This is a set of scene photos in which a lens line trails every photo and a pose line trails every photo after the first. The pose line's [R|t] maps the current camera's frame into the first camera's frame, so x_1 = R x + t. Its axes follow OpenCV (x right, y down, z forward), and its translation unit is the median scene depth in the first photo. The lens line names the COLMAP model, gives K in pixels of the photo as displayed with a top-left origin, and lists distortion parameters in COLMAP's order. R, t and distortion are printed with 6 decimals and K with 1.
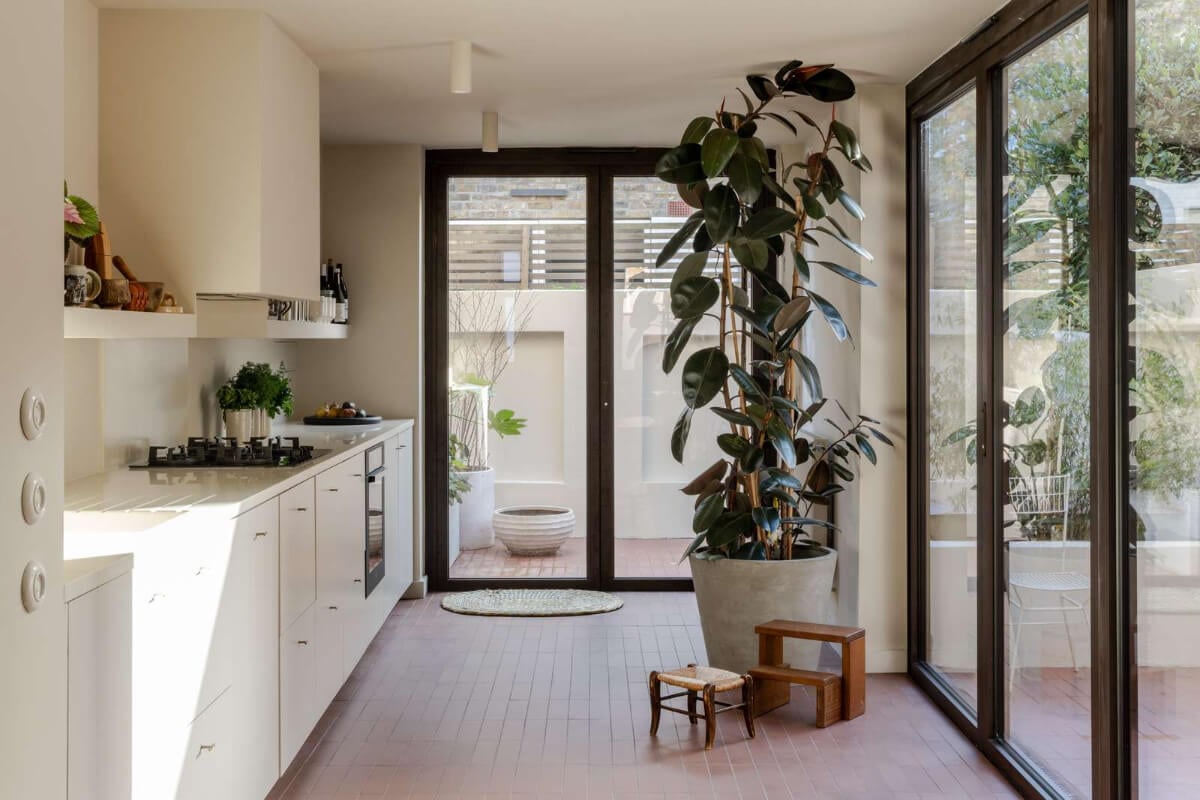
lens RADIAL K [[3189.4, 0, 600.0], [0, 3189.4, 400.0], [0, 0, 1]] dist [-0.020048, -0.238501]
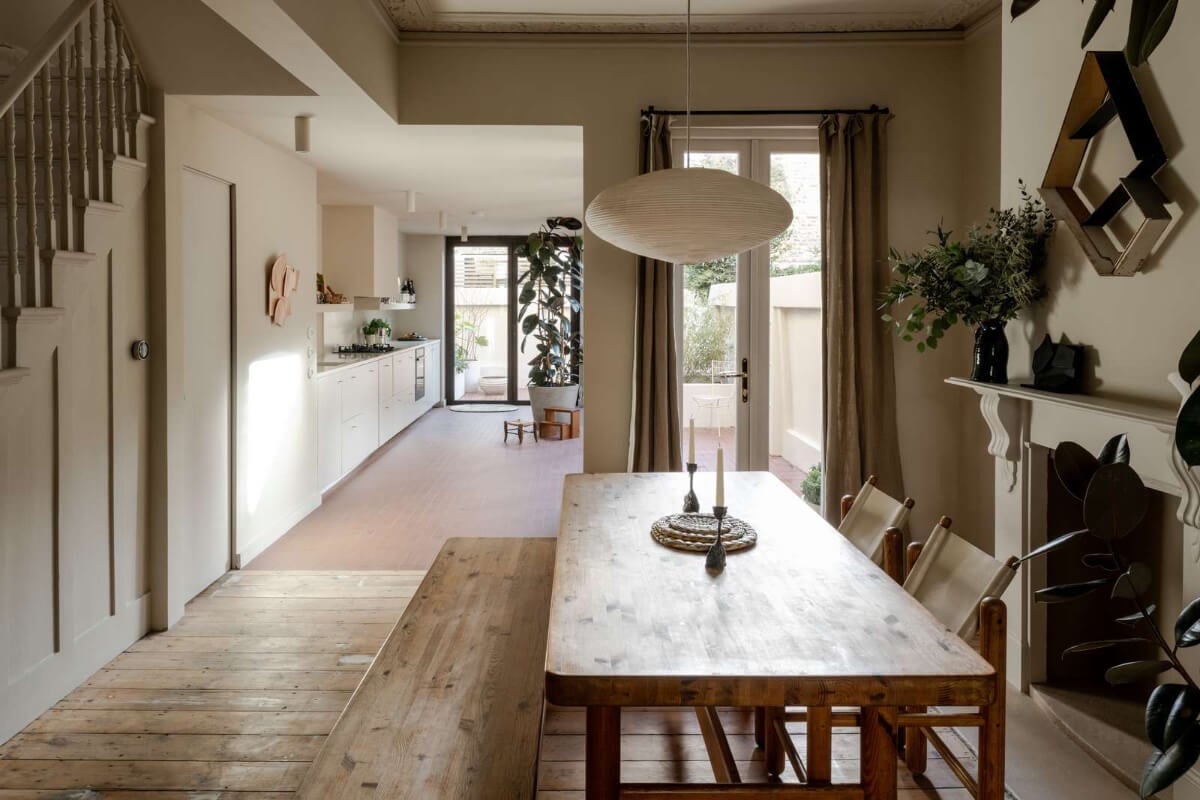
lens RADIAL K [[1615.1, 0, 600.0], [0, 1615.1, 400.0], [0, 0, 1]] dist [0.014941, -0.015427]
pose [[0.999824, 0.003047, 0.018513, 0.066041], [-0.003801, 0.999159, 0.040829, 0.001457], [-0.018373, -0.040892, 0.998995, -0.454174]]
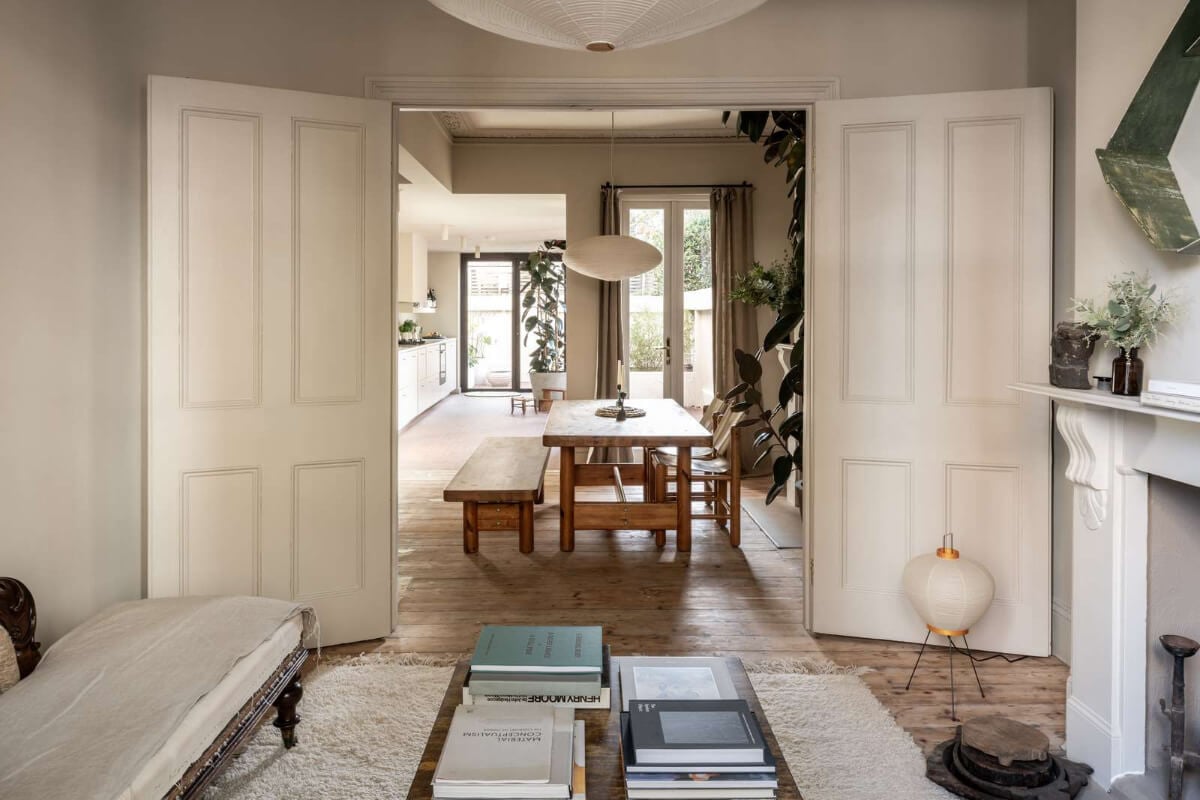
lens RADIAL K [[1615.1, 0, 600.0], [0, 1615.1, 400.0], [0, 0, 1]] dist [0.014941, -0.015427]
pose [[0.999804, 0.001757, 0.019726, 0.072147], [-0.002455, 0.999370, 0.035404, 0.014133], [-0.019651, -0.035445, 0.999178, -0.837201]]
